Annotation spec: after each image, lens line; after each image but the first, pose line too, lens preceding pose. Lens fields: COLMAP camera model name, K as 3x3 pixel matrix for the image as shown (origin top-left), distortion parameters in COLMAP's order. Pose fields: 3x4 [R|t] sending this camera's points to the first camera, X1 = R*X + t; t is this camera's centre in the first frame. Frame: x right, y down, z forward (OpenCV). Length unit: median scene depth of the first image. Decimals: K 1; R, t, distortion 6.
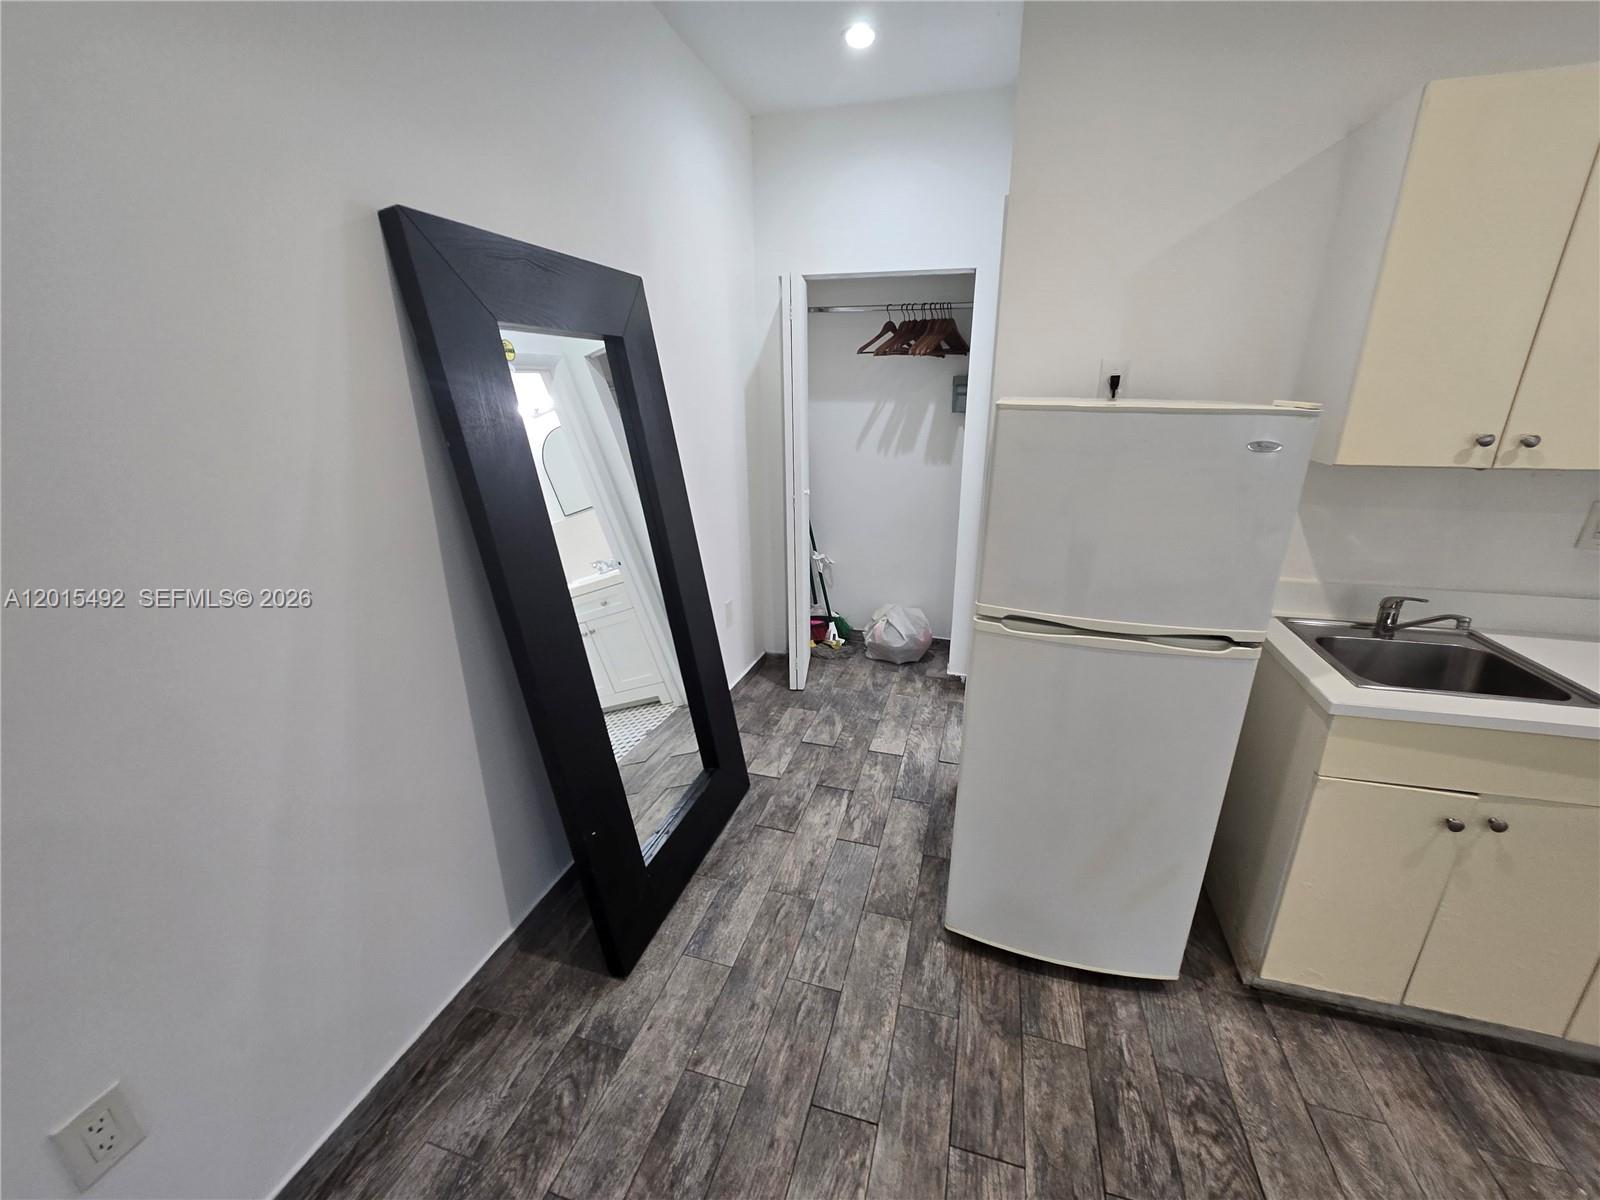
lens RADIAL K [[658.8, 0, 801.7], [0, 658.8, 603.1], [0, 0, 1]] dist [-0.000446, -0.000005]
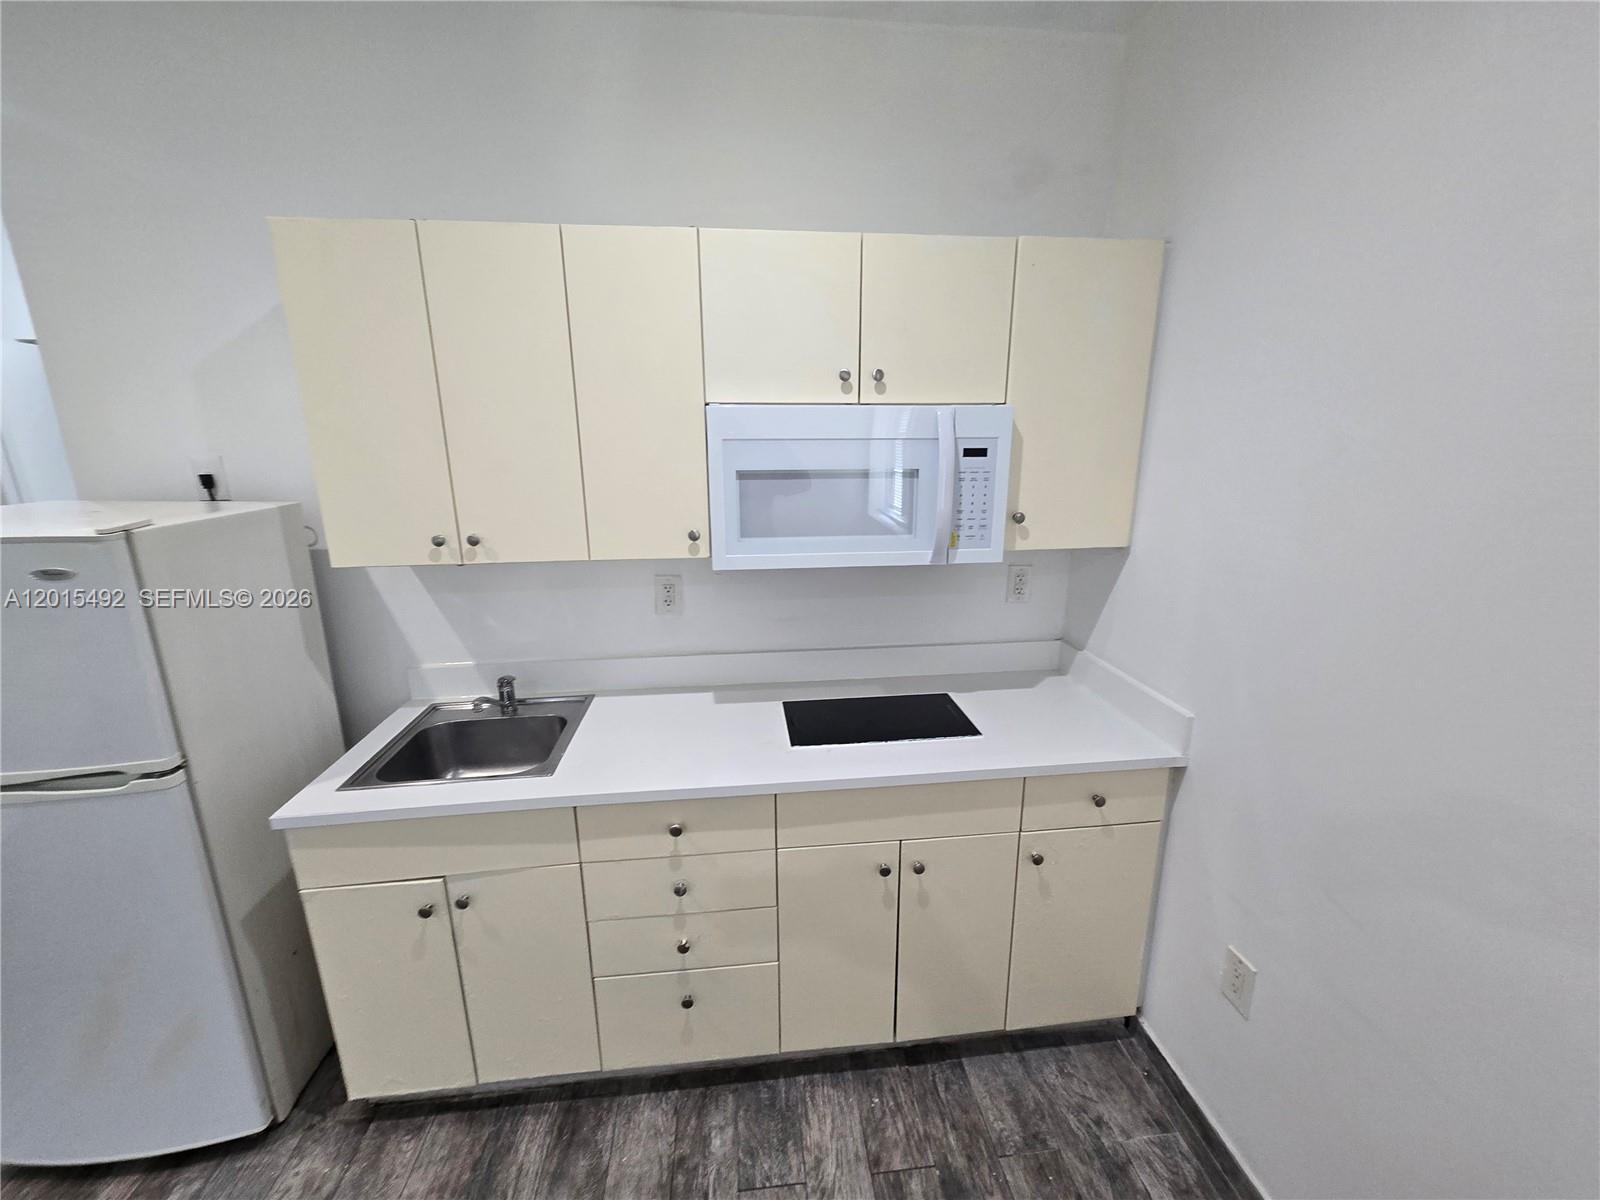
lens RADIAL K [[658.8, 0, 801.7], [0, 658.8, 603.1], [0, 0, 1]] dist [-0.000446, -0.000005]
pose [[0.922942, -0.097260, 0.372451, 1.063155], [0.122491, 0.991466, -0.044629, -0.022072], [-0.364931, 0.086812, 0.926978, -0.193187]]
